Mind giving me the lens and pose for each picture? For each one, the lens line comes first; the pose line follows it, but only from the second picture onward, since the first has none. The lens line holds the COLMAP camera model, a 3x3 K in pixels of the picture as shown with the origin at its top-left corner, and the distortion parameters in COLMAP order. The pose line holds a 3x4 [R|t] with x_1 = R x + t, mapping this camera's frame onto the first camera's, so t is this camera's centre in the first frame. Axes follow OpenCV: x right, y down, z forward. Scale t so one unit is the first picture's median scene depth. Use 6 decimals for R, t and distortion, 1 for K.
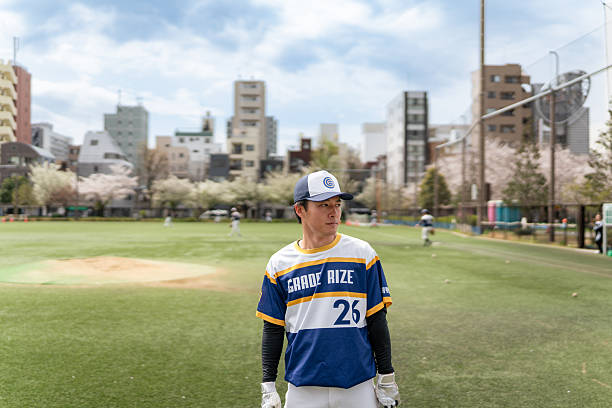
lens RADIAL K [[636.4, 0, 291.7], [0, 636.4, 202.6], [0, 0, 1]] dist [0.006938, 0.002834]
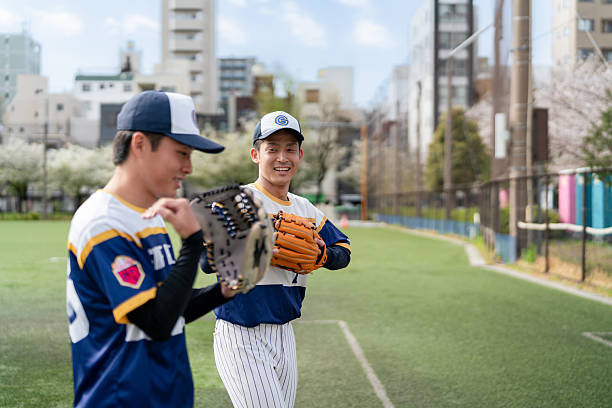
lens RADIAL K [[884.9, 0, 294.8], [0, 884.9, 205.2], [0, 0, 1]] dist [0.012591, 0.037269]
pose [[0.999737, -0.004184, -0.022563, 0.068313], [0.004563, 0.999849, 0.016776, 0.004682], [0.022489, -0.016874, 0.999605, 0.189586]]
